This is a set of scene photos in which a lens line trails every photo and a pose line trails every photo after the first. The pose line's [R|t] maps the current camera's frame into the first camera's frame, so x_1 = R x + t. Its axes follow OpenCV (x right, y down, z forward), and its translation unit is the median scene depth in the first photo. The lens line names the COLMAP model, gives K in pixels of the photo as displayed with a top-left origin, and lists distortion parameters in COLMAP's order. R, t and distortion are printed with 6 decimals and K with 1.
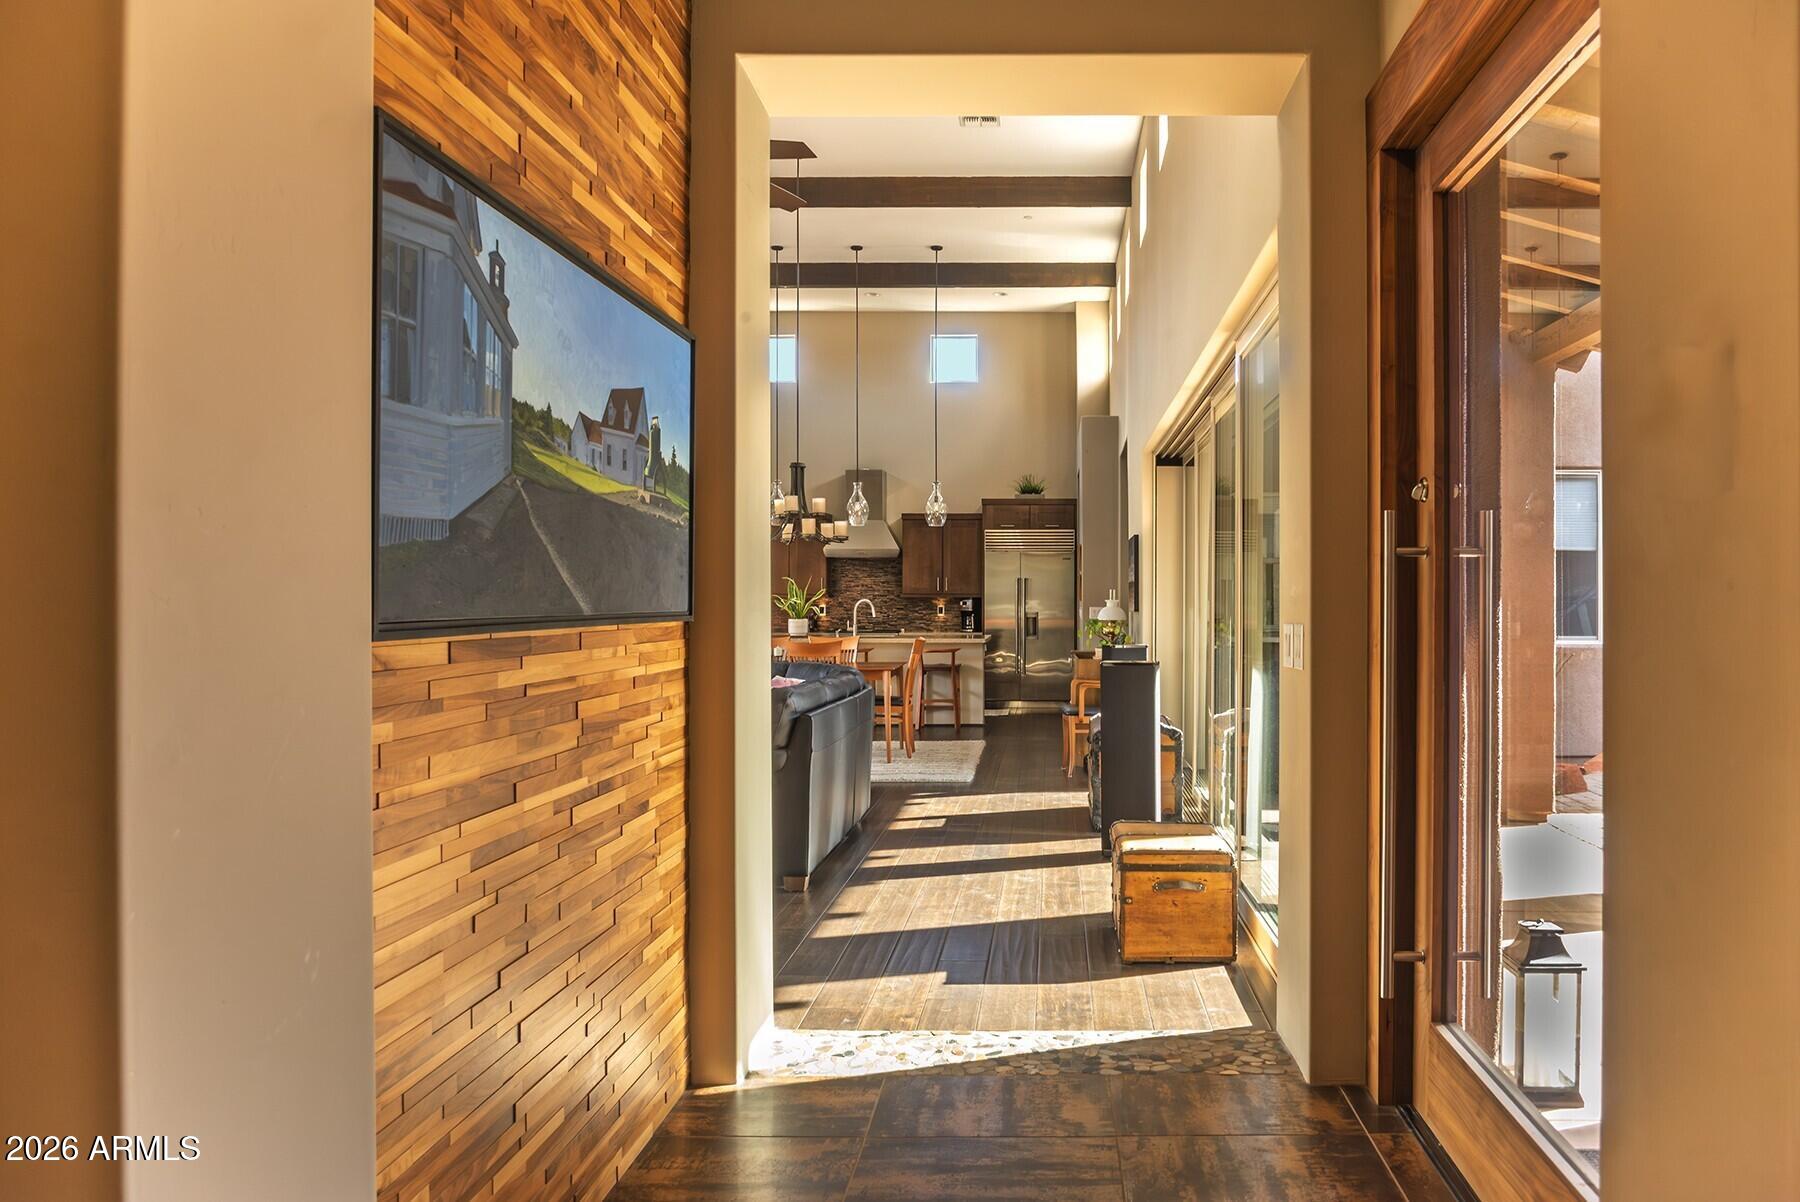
lens RADIAL K [[1246.1, 0, 905.0], [0, 1246.1, 605.1], [0, 0, 1]] dist [0.000309, -0.001908]
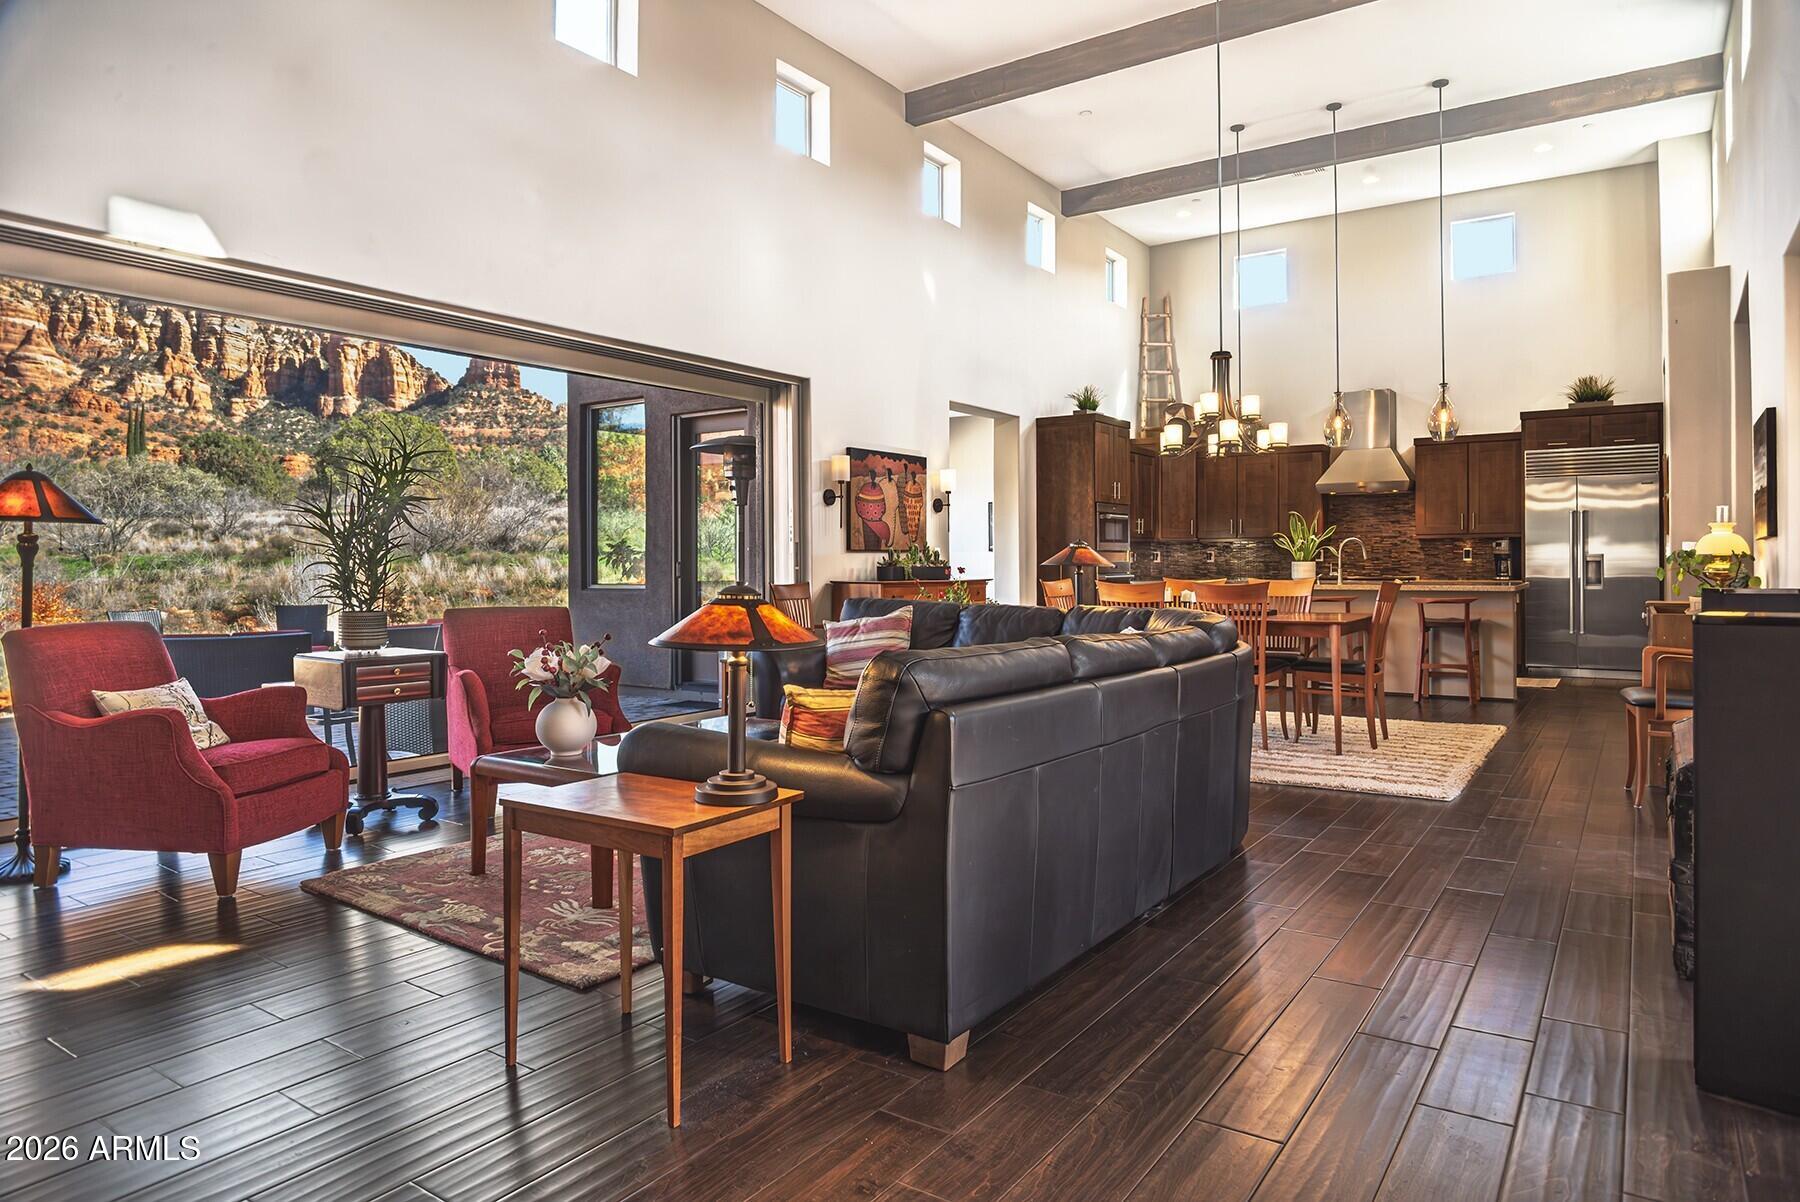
lens RADIAL K [[1100.7, 0, 896.8], [0, 1100.7, 564.8], [0, 0, 1]] dist [-0.015002, -0.000593]
pose [[0.886800, -0.003515, -0.462140, 0.036270], [0.004094, 0.999992, 0.000252, 0.011813], [0.462135, -0.002116, 0.886807, 0.226382]]
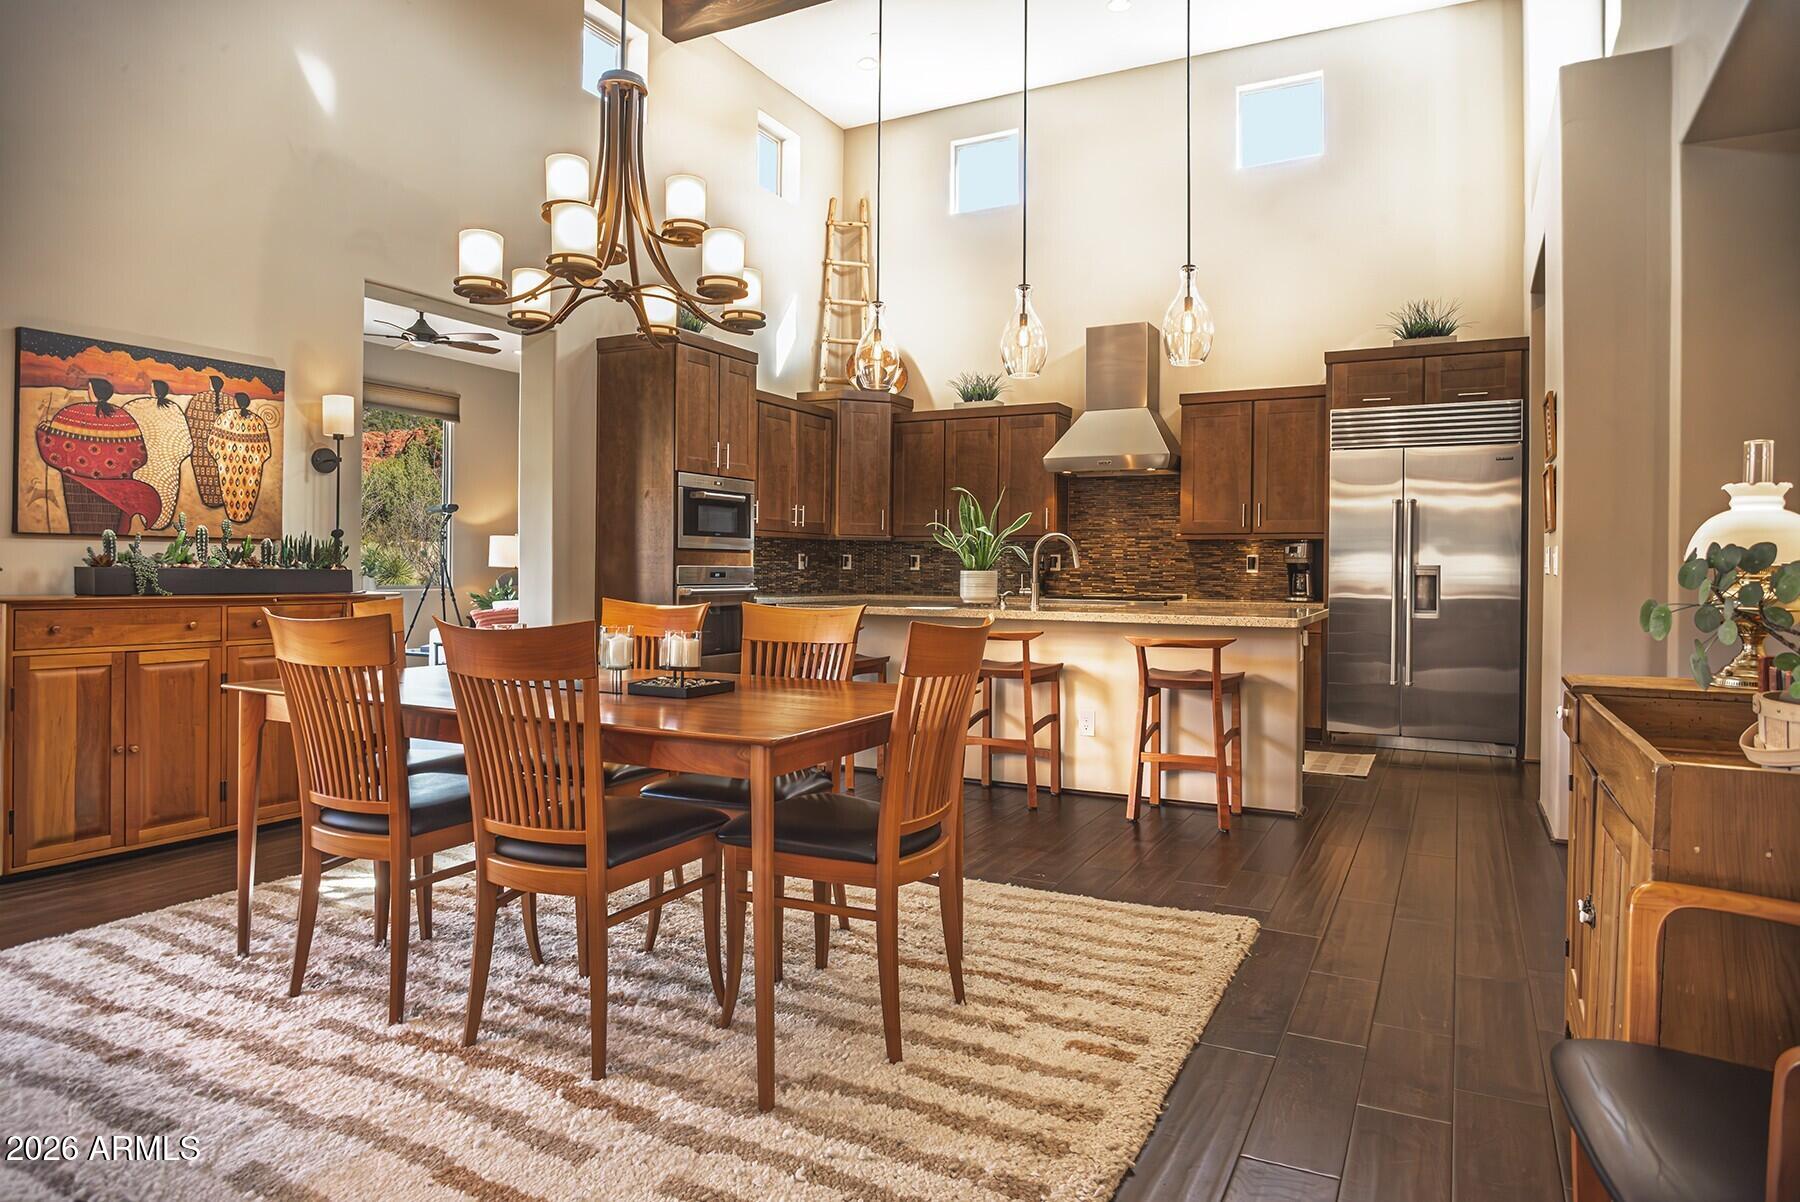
lens RADIAL K [[1101.9, 0, 870.1], [0, 1101.9, 573.9], [0, 0, 1]] dist [-0.002830, -0.000370]
pose [[0.931305, 0.010280, -0.364096, 0.060679], [-0.009974, 0.999947, 0.002722, 0.011782], [0.364105, 0.001096, 0.931357, 0.558241]]
